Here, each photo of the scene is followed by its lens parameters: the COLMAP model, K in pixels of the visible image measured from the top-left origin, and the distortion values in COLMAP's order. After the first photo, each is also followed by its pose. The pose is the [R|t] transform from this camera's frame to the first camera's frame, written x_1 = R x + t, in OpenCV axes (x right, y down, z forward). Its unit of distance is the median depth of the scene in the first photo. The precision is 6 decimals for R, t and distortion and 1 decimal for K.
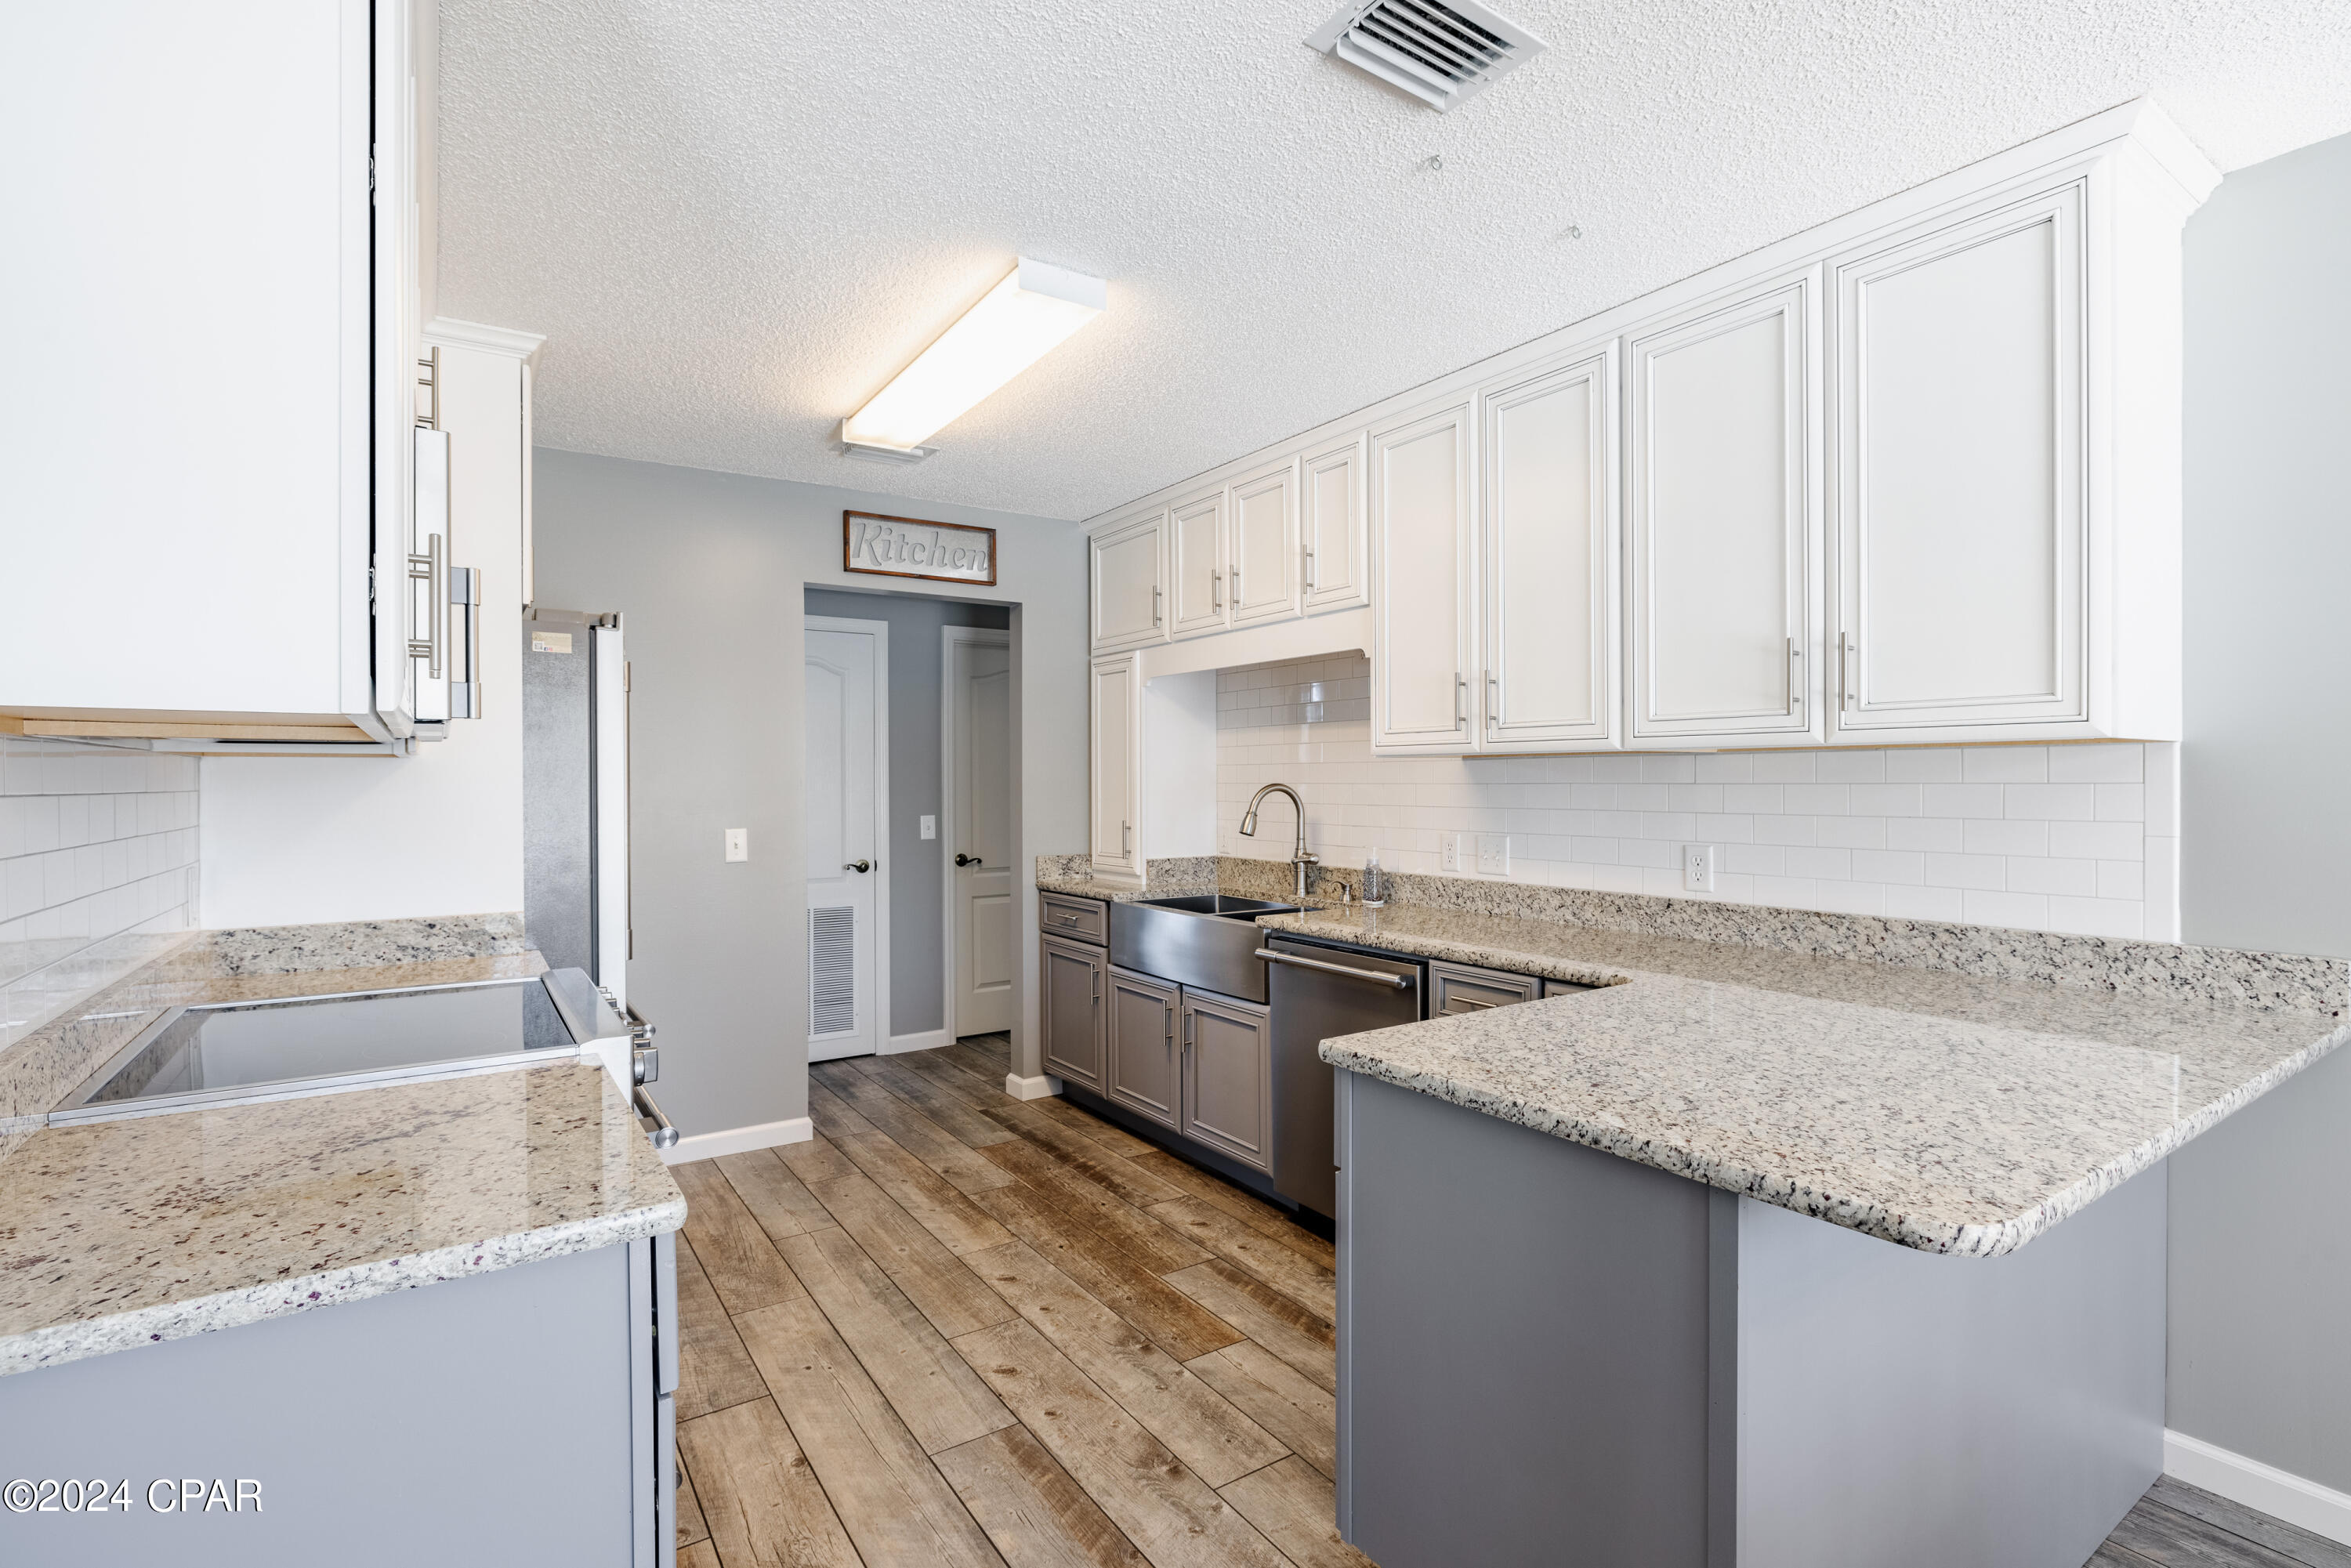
lens RADIAL K [[1091.5, 0, 1189.6], [0, 1091.5, 787.6], [0, 0, 1]] dist [-0.002860, -0.000154]
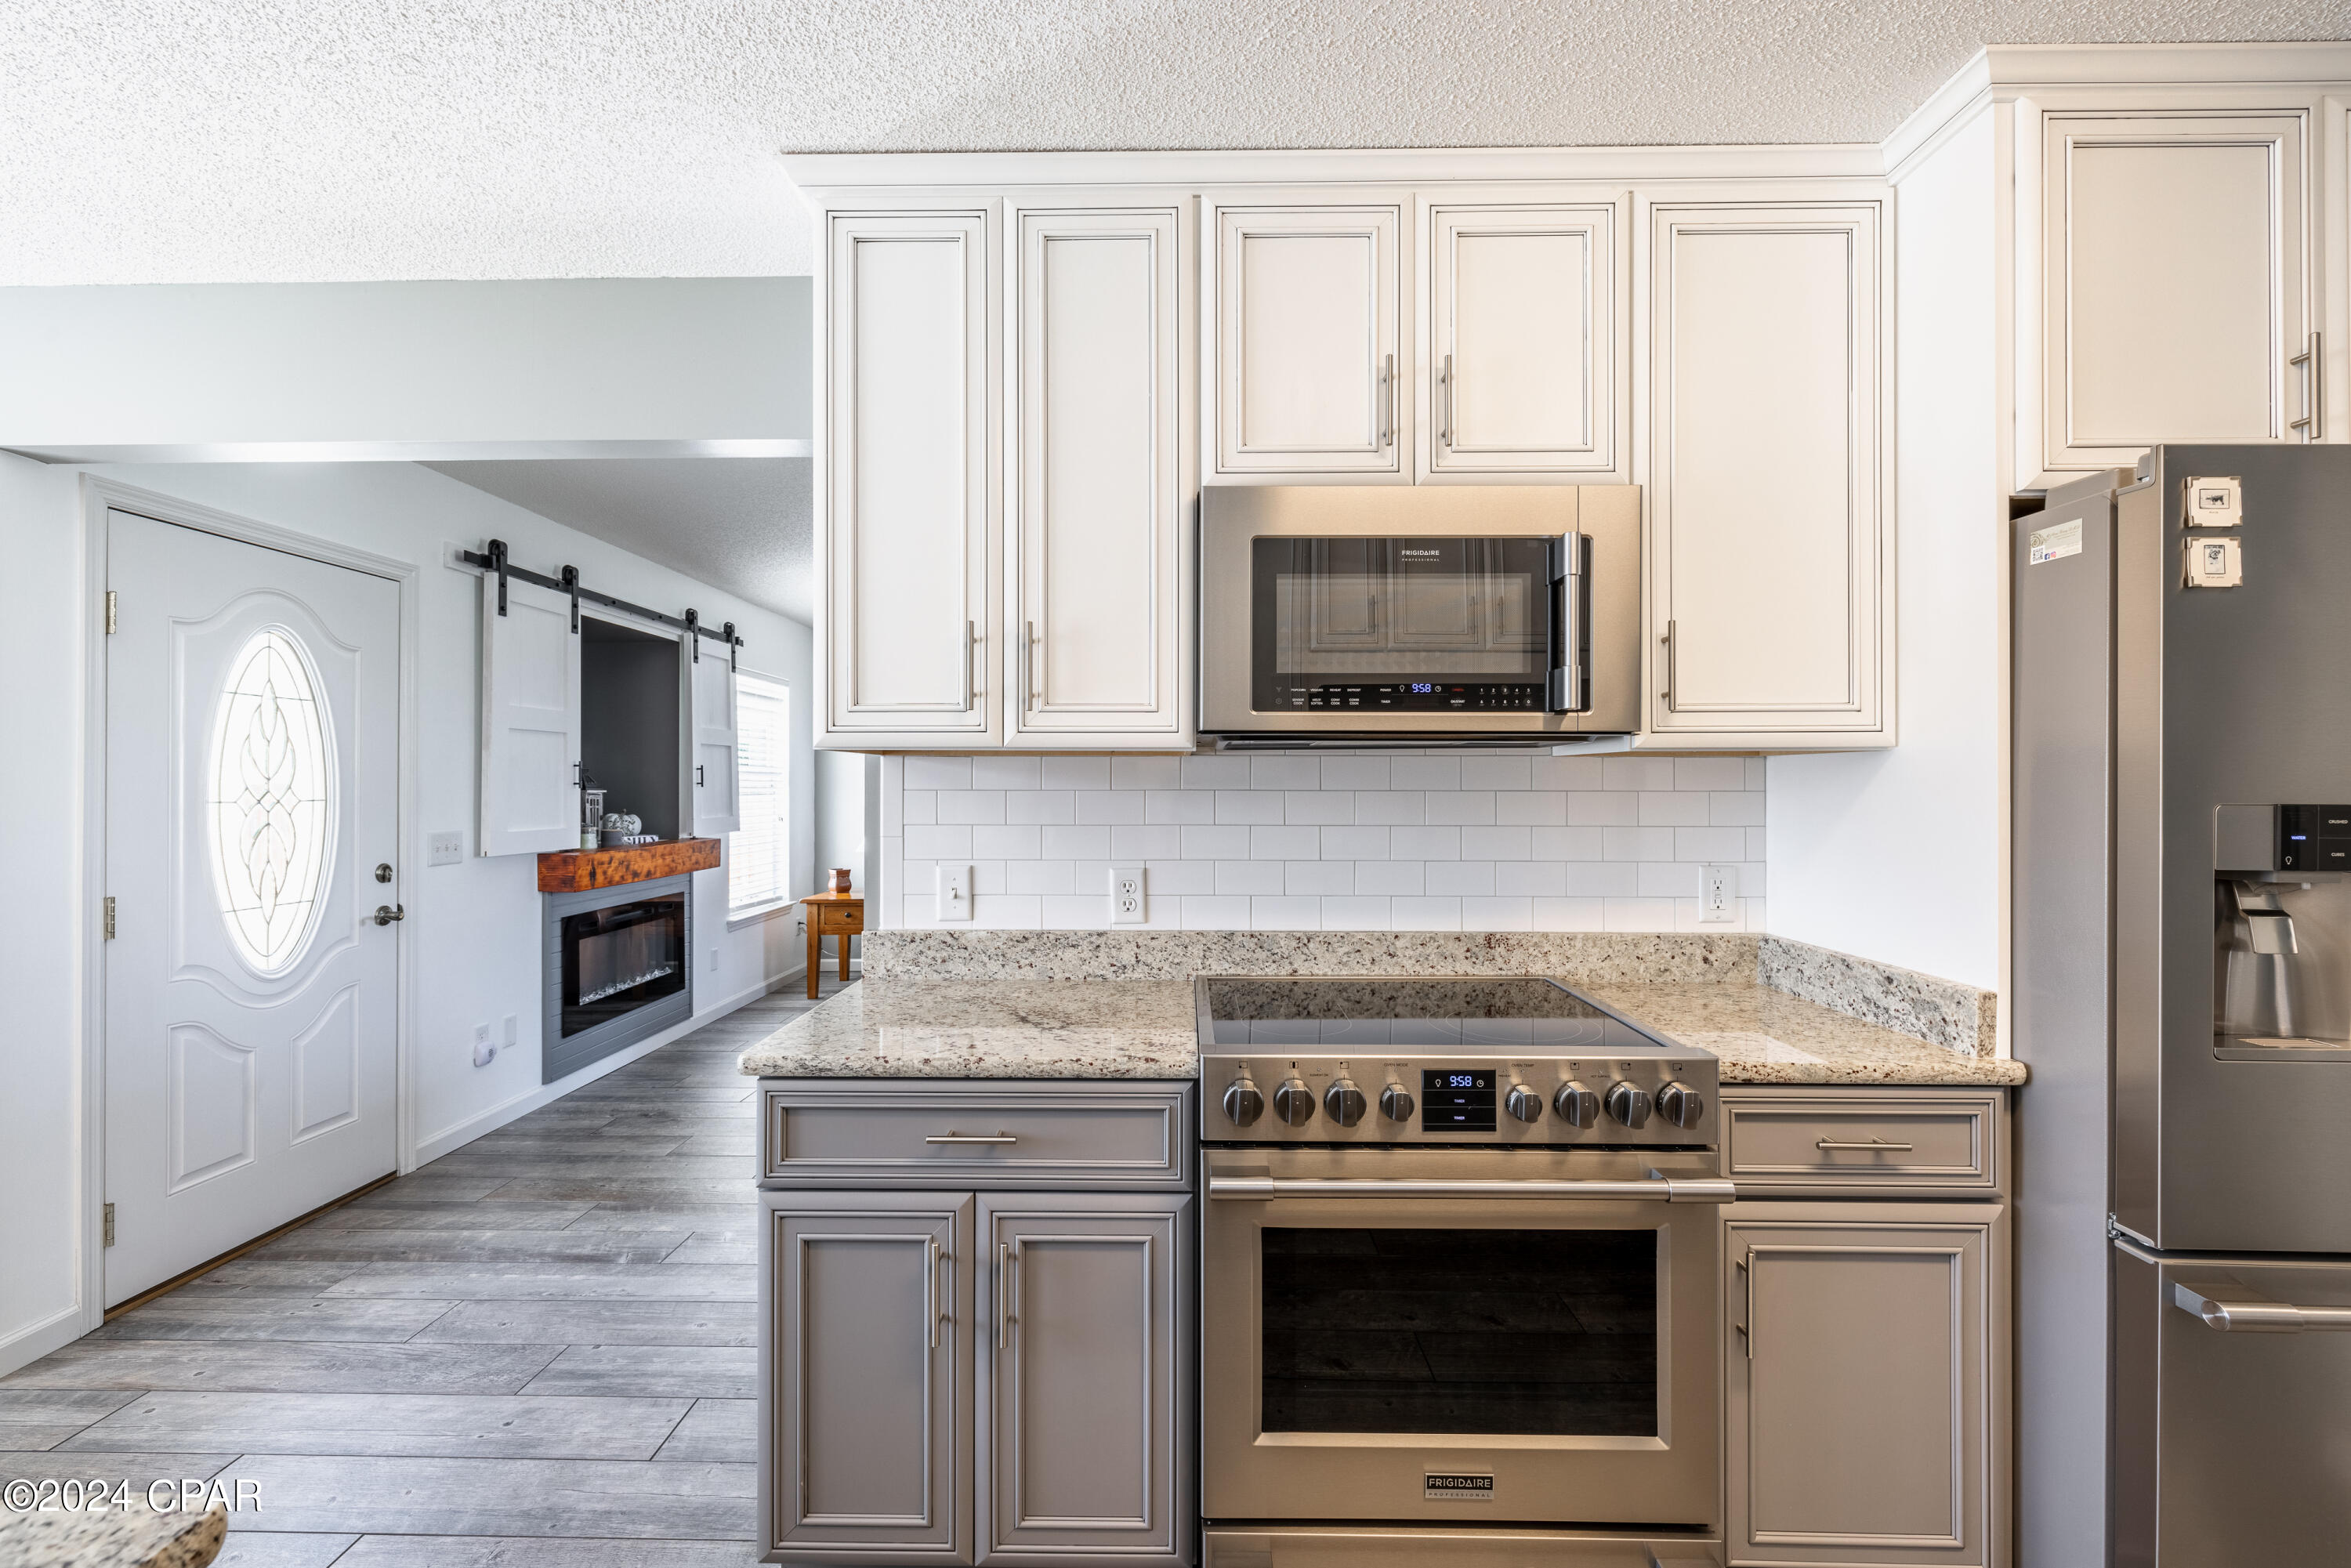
lens RADIAL K [[1007.8, 0, 1154.8], [0, 1007.8, 783.6], [0, 0, 1]] dist [-0.003074, 0.000227]
pose [[-0.594893, 0.004409, -0.803793, 0.105155], [-0.004356, 0.999953, 0.008710, -0.006375], [0.803793, 0.008683, -0.594845, 0.758566]]
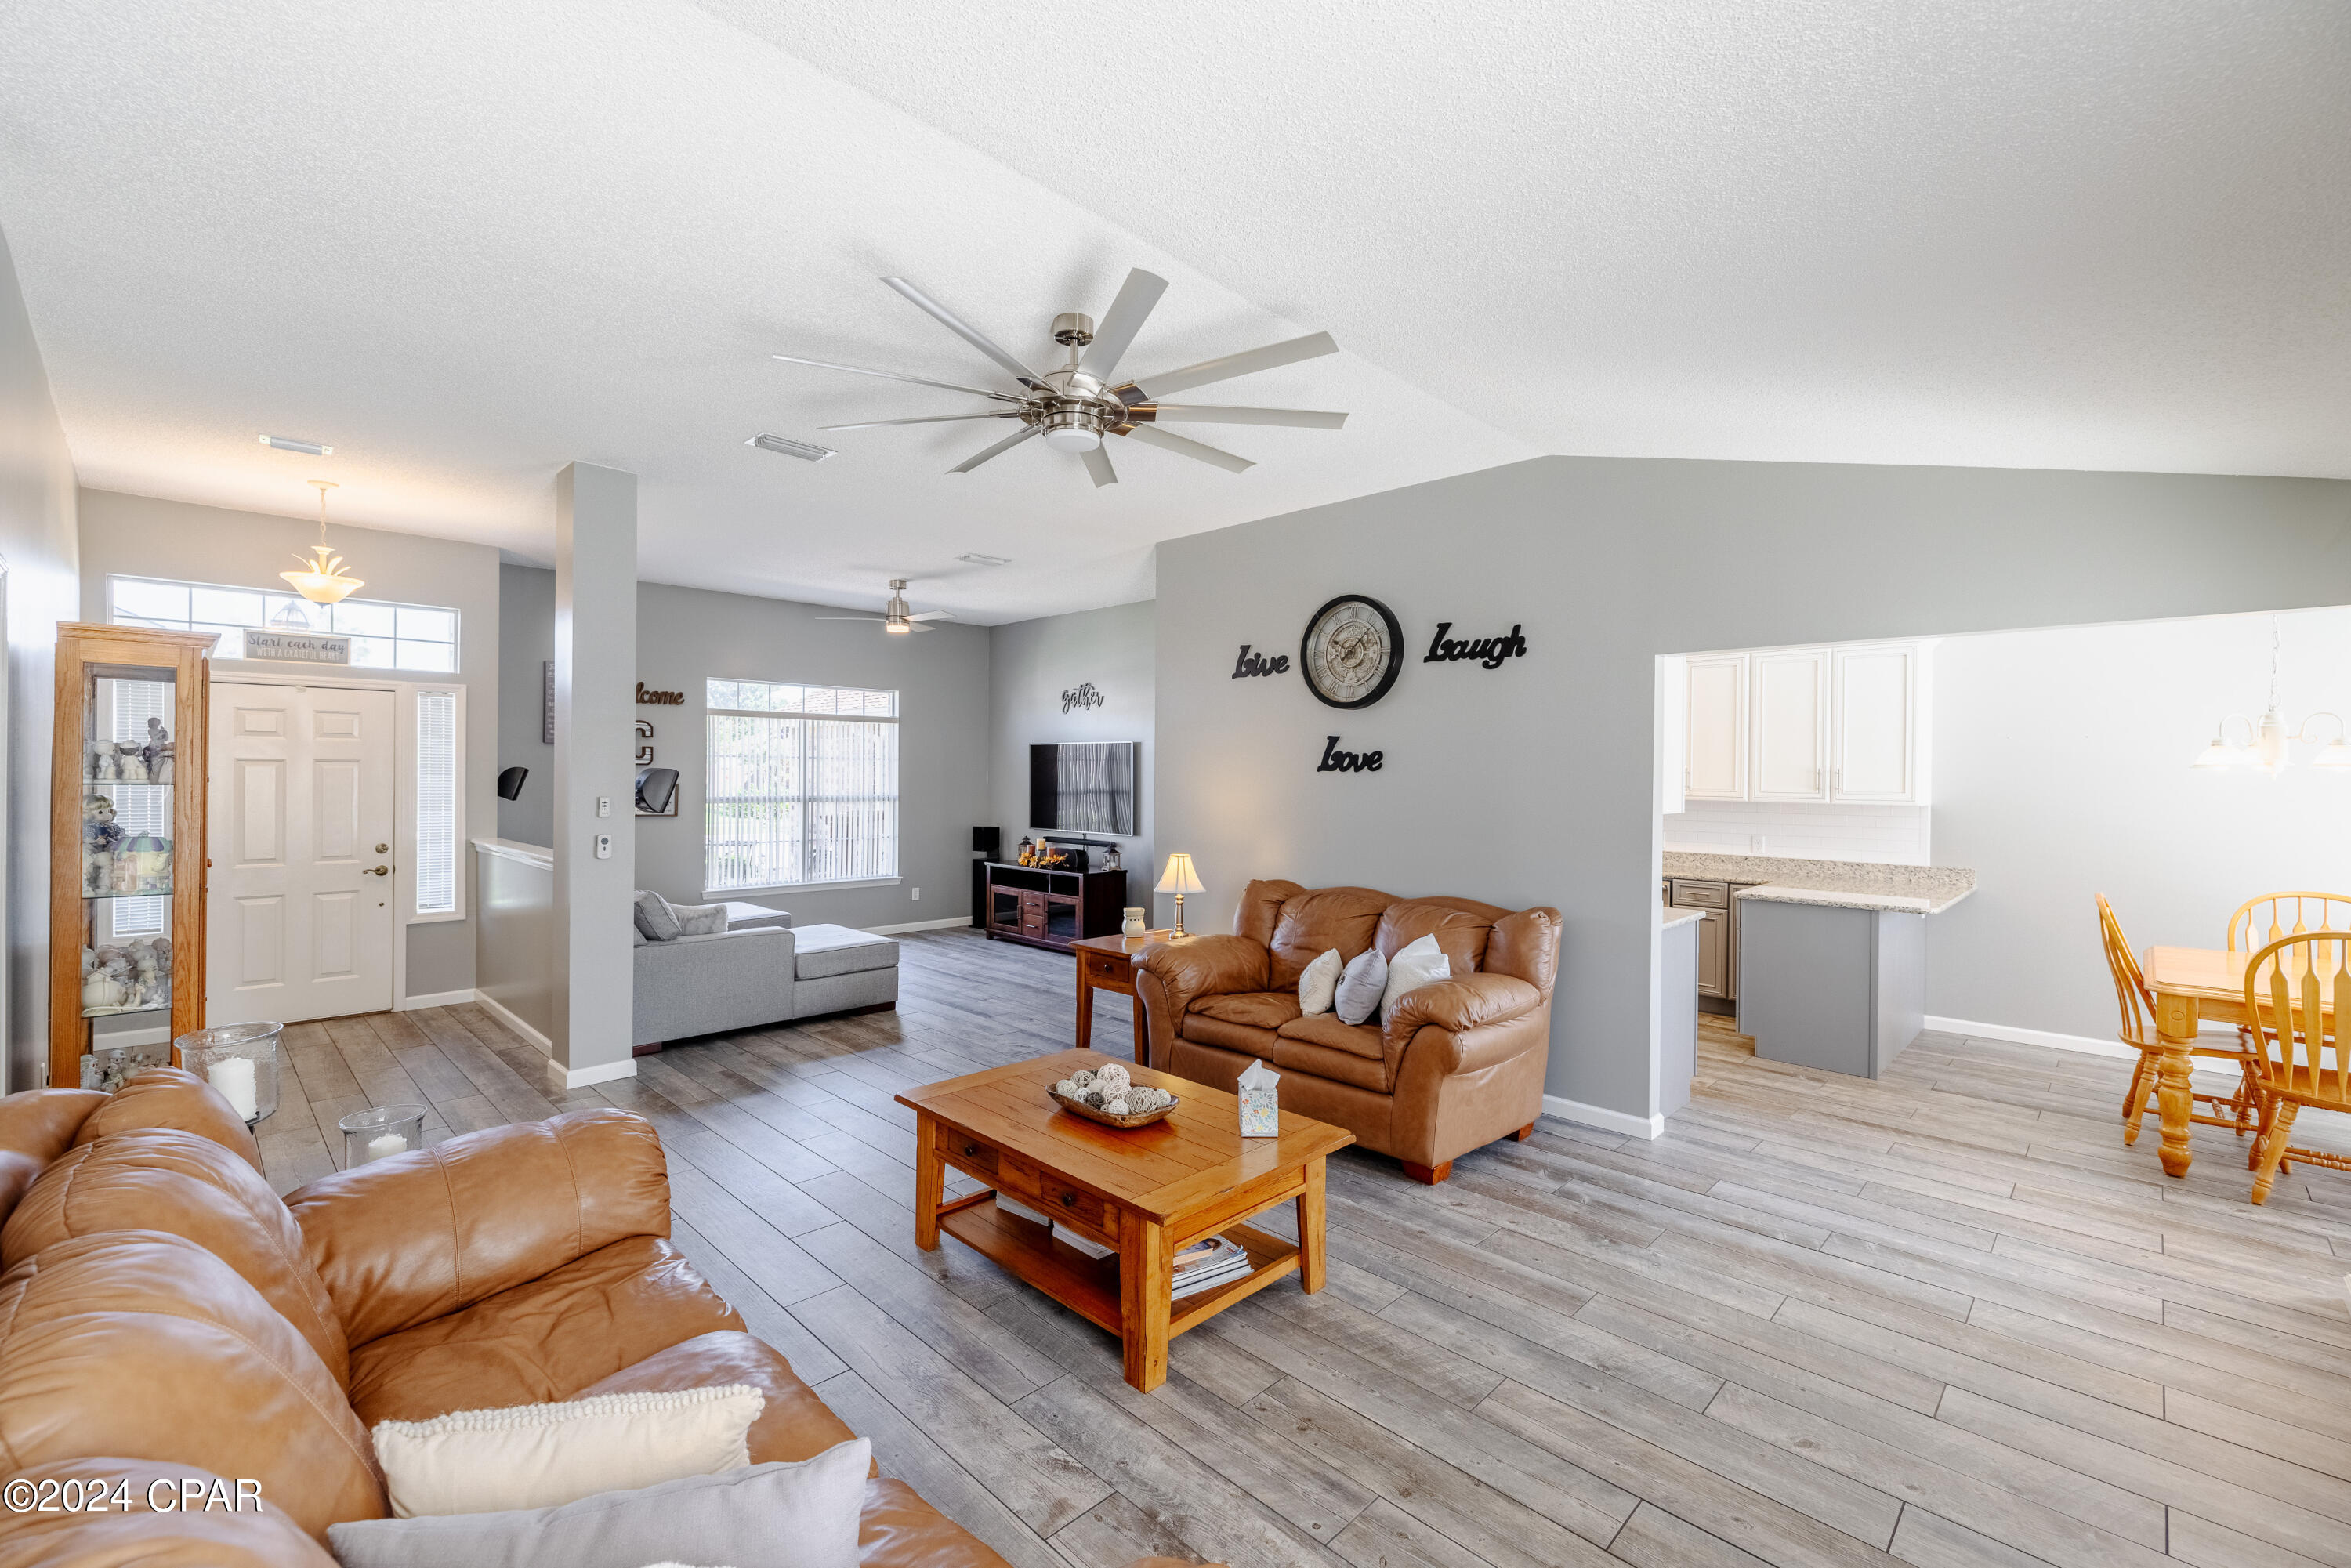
lens RADIAL K [[1007.8, 0, 1183.3], [0, 1007.8, 760.6], [0, 0, 1]] dist [-0.003074, 0.000227]
pose [[0.979000, 0.019784, 0.202896, -1.187390], [-0.016032, 0.999669, -0.020117, -0.049309], [-0.203227, 0.016442, 0.978994, -0.944157]]
